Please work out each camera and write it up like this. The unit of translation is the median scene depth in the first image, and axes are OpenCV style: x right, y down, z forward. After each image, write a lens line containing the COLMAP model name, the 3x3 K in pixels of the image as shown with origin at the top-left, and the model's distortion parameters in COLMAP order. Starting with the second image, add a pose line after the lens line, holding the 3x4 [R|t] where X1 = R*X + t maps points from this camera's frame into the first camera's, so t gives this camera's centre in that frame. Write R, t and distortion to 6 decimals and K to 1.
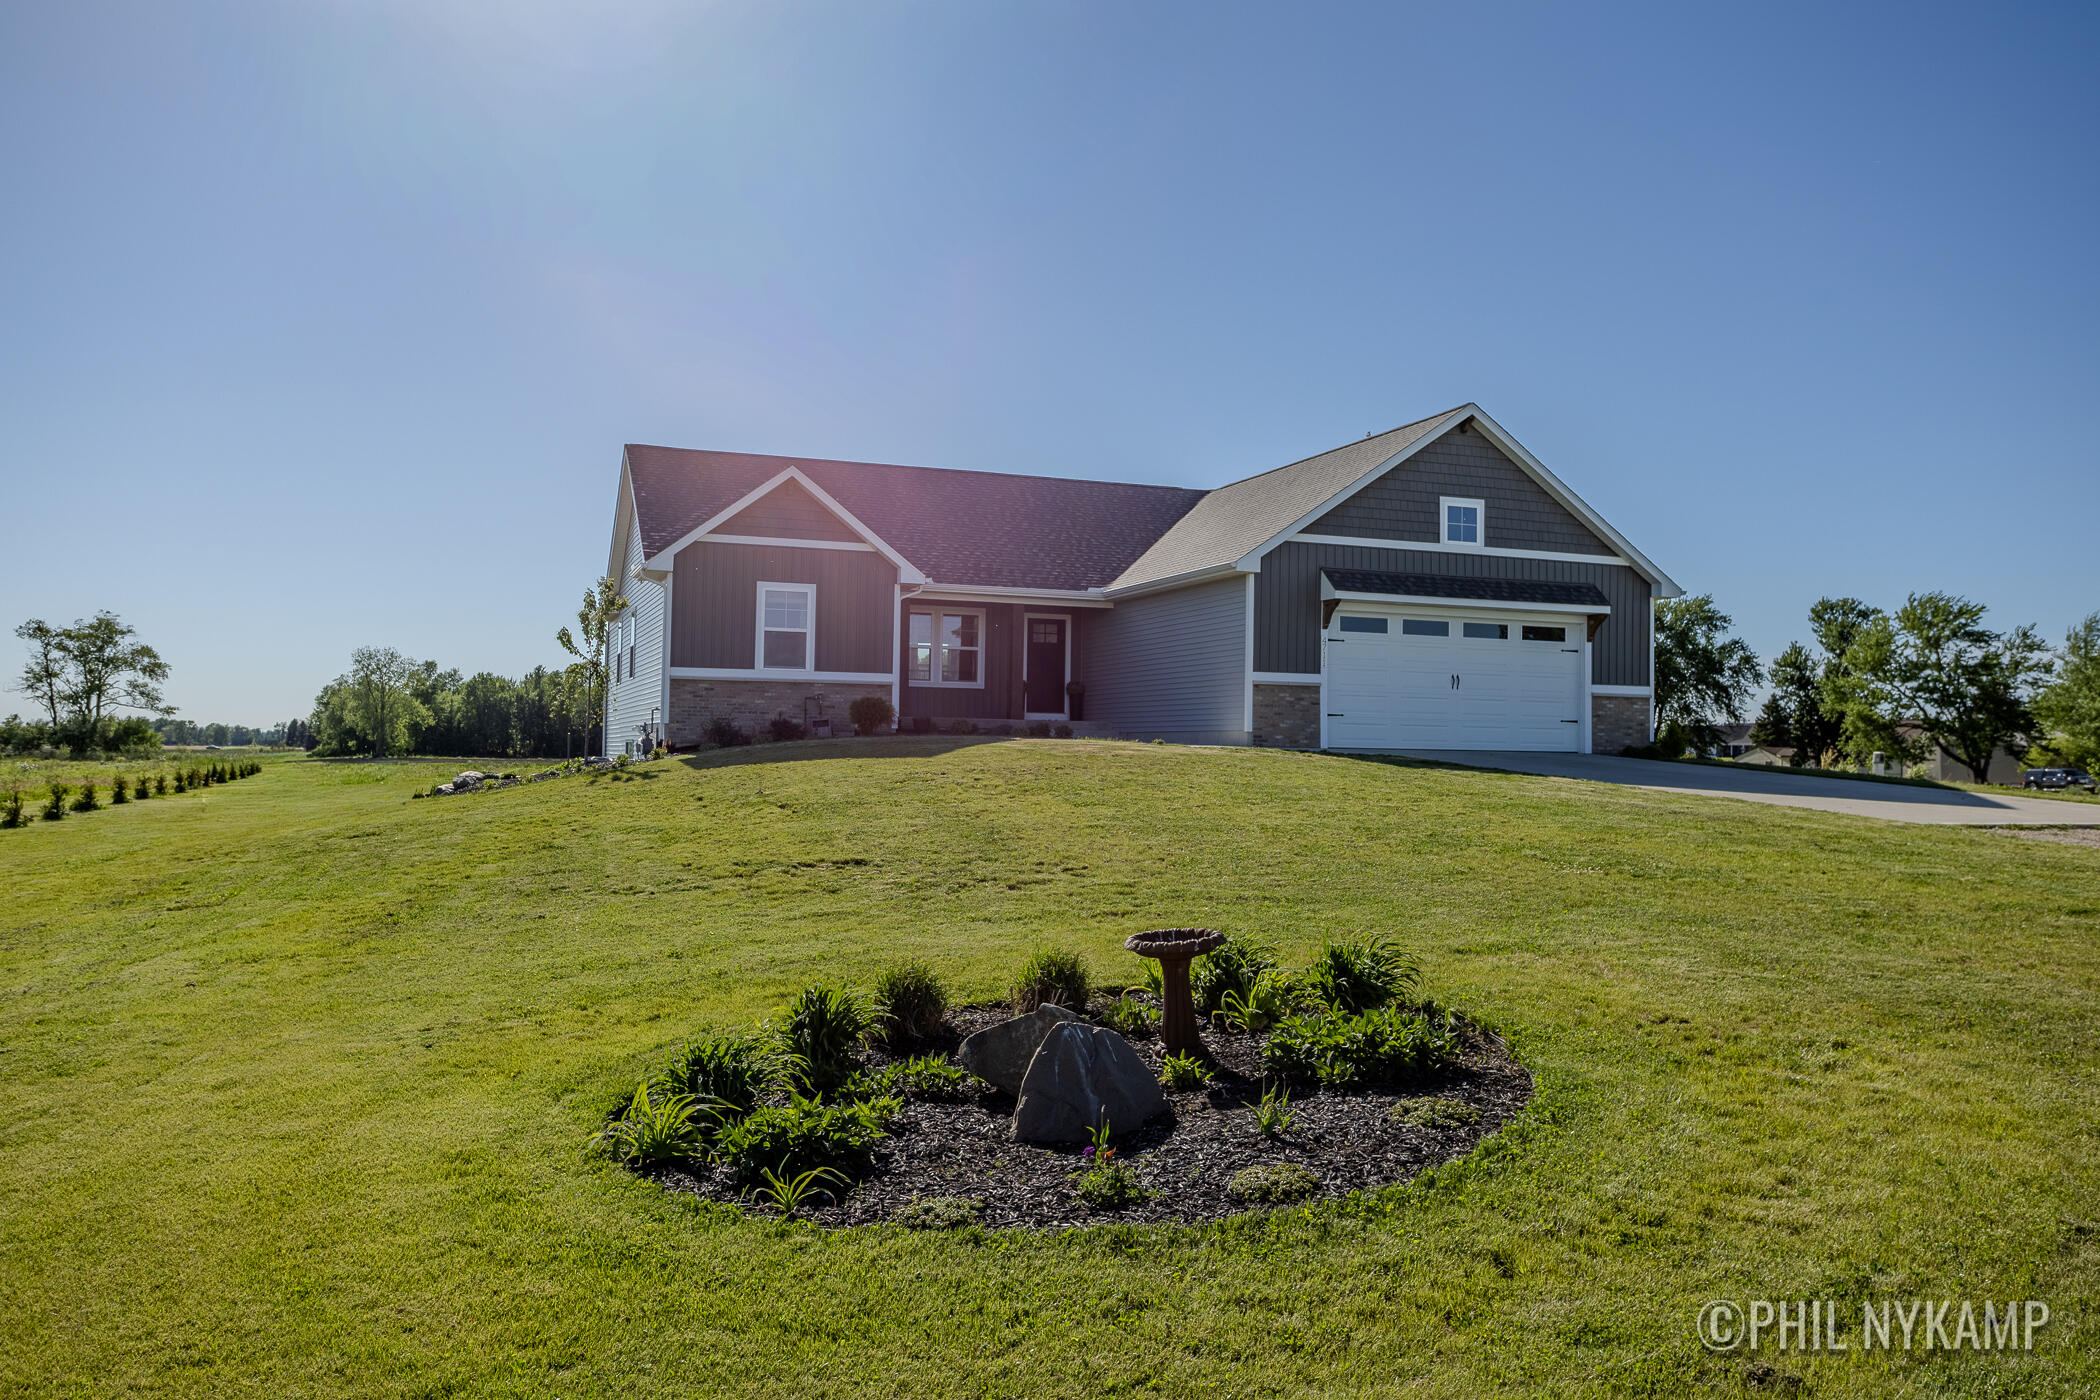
lens RADIAL K [[1651.7, 0, 1049.1], [0, 1651.7, 706.2], [0, 0, 1]] dist [0.000850, -0.001210]
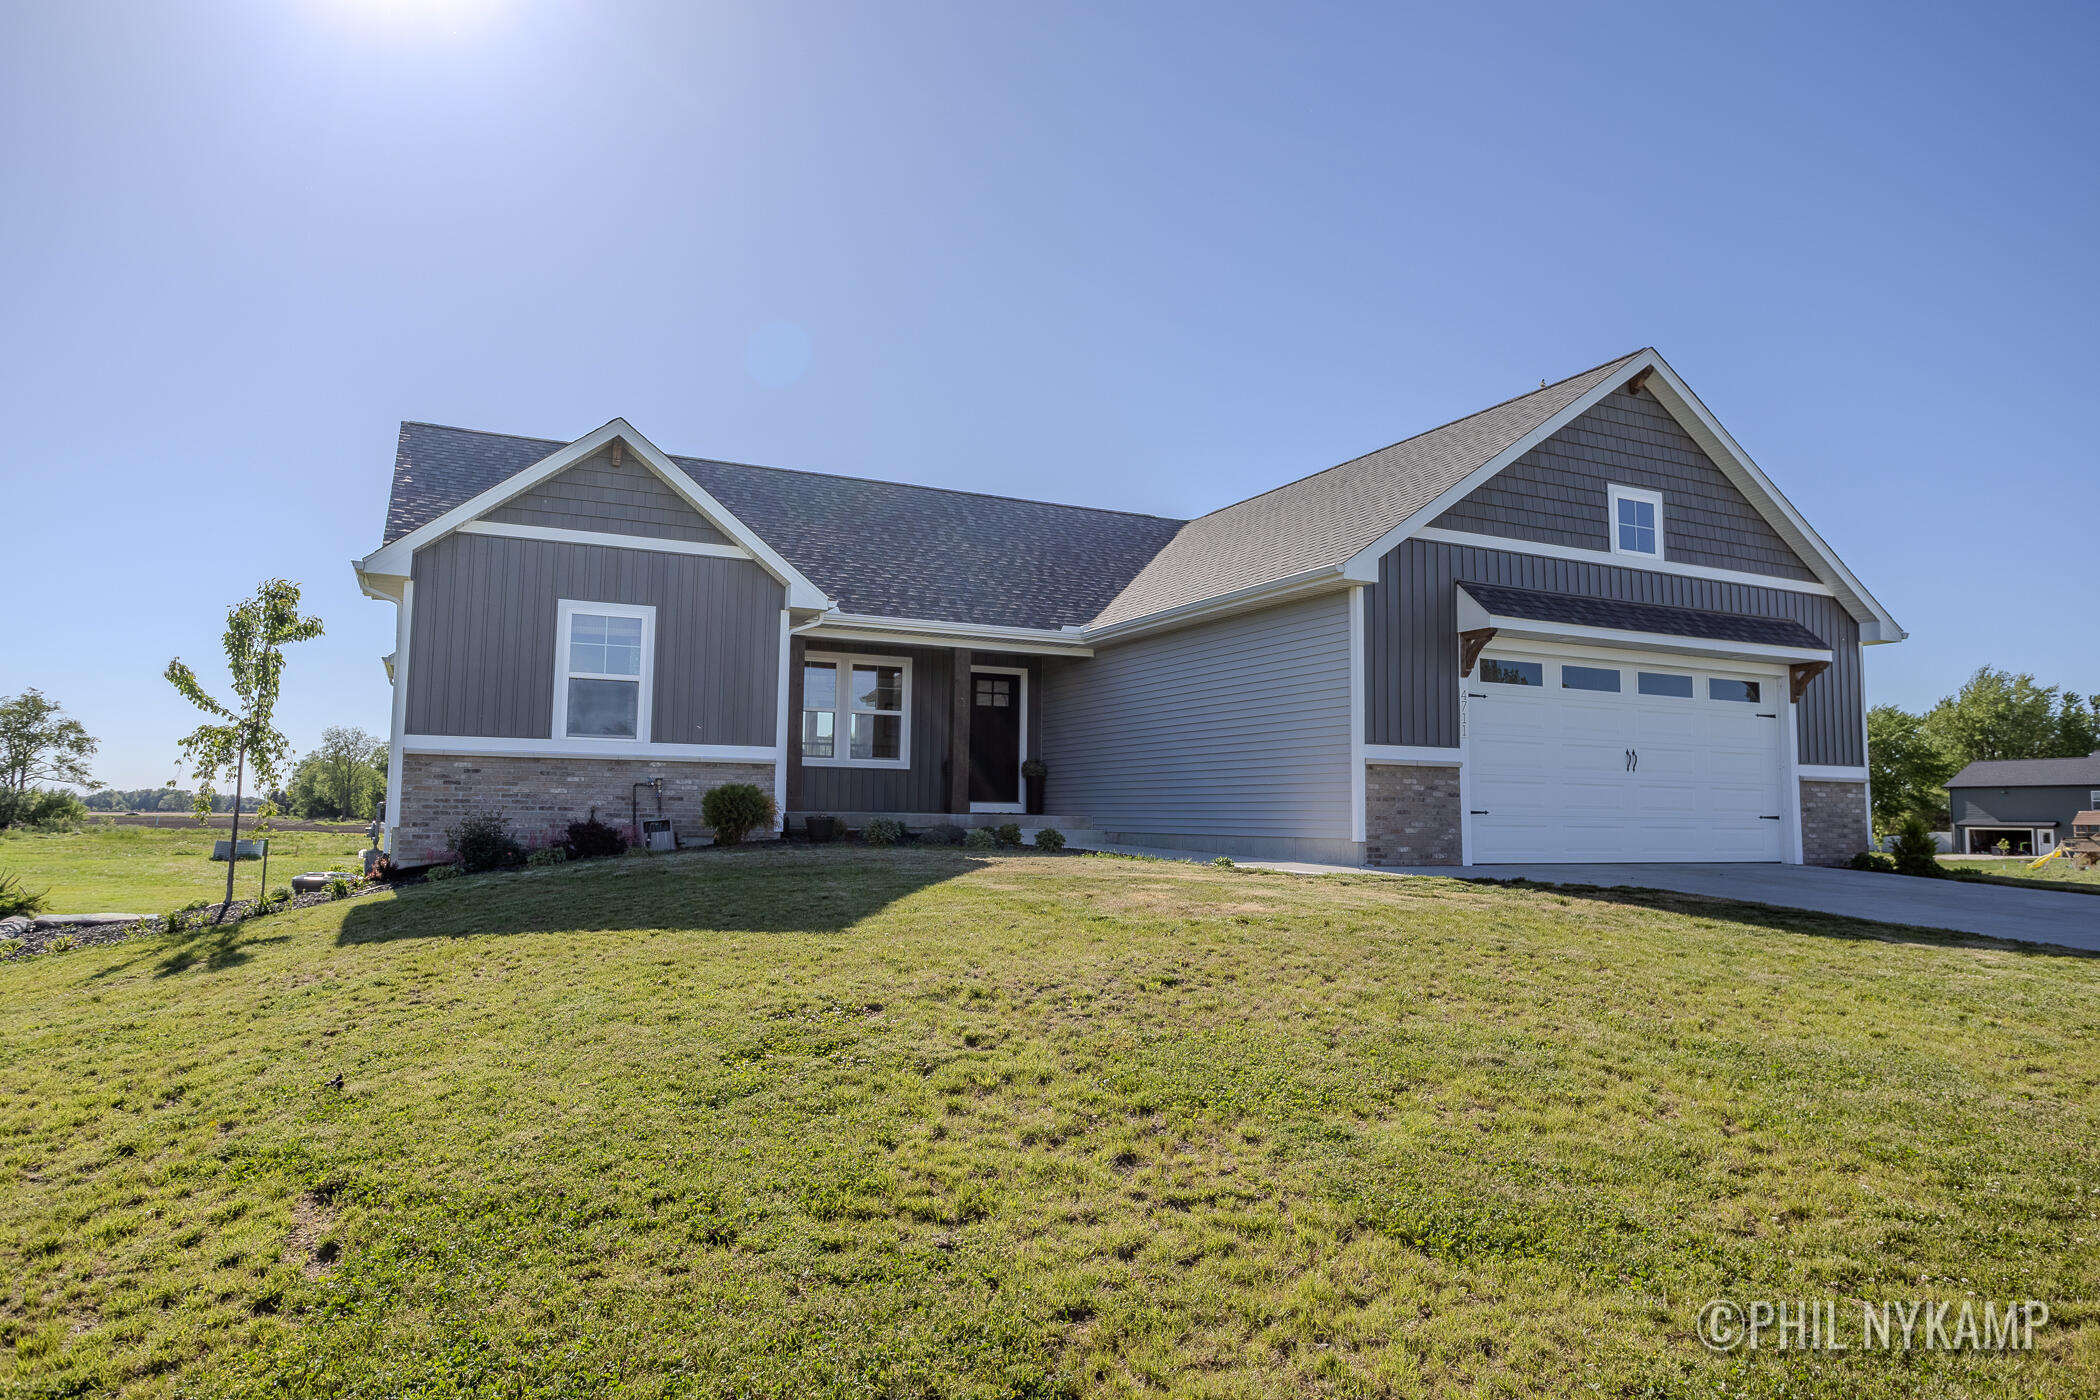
lens RADIAL K [[1326.1, 0, 1051.8], [0, 1326.1, 699.9], [0, 0, 1]] dist [-0.020501, 0.001614]
pose [[0.995553, 0.005368, 0.094045, -0.037057], [0.000174, 0.998269, -0.058818, -0.007677], [-0.094198, 0.058573, 0.993829, 0.485396]]
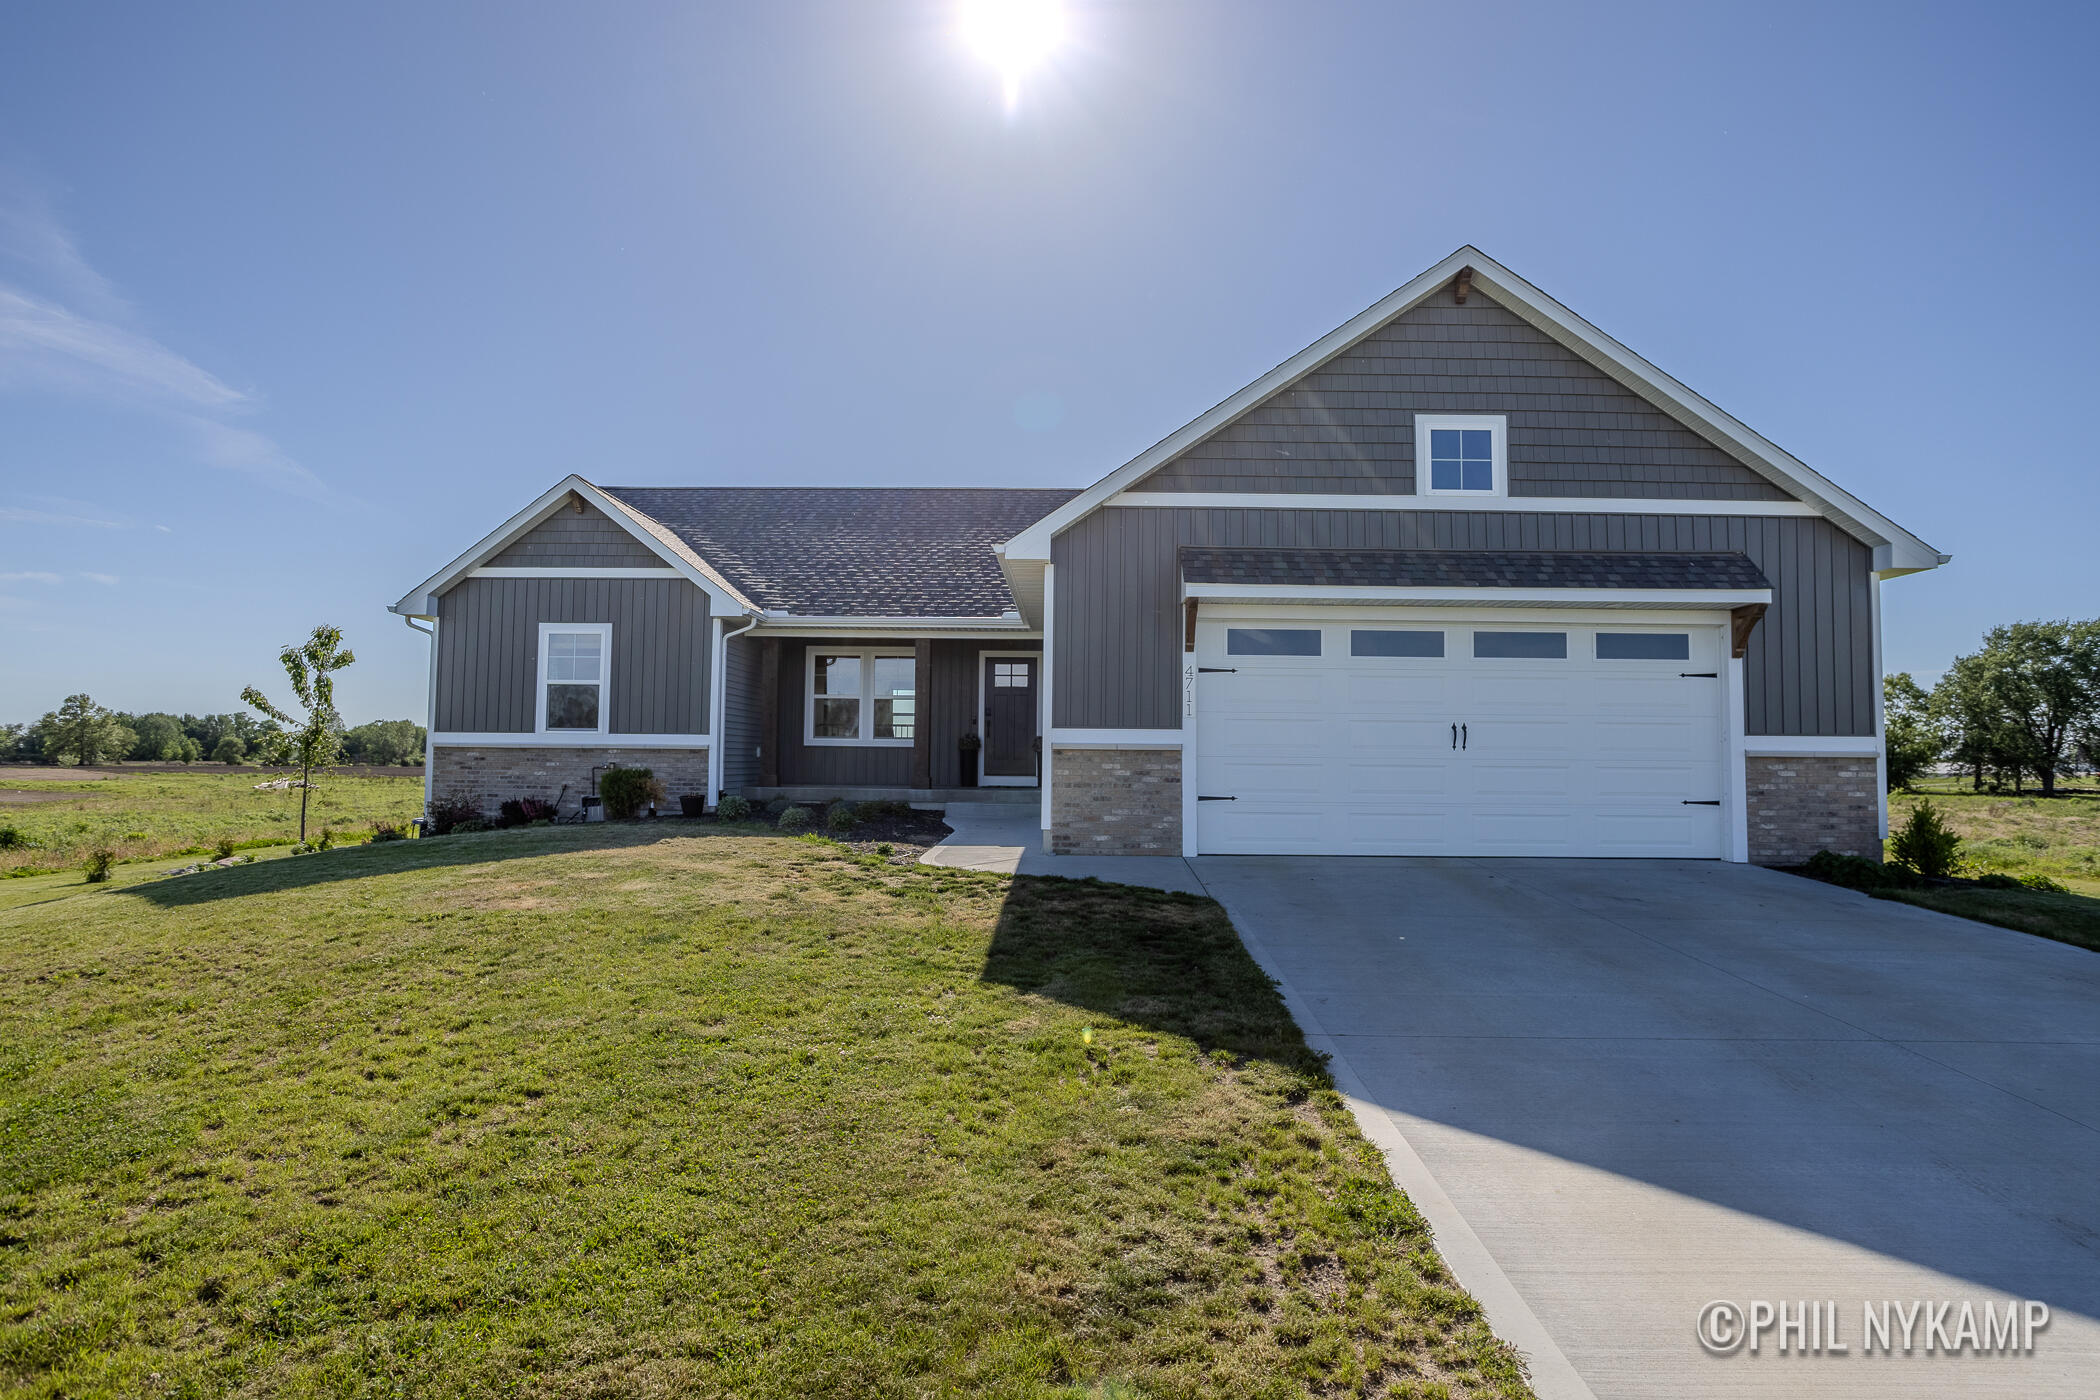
lens RADIAL K [[1173.9, 0, 1046.8], [0, 1173.9, 698.2], [0, 0, 1]] dist [-0.036309, 0.001216]
pose [[0.928425, -0.026676, -0.370561, 0.260884], [0.015104, 0.999304, -0.034095, -0.016187], [0.371213, 0.026058, 0.928182, 0.568159]]
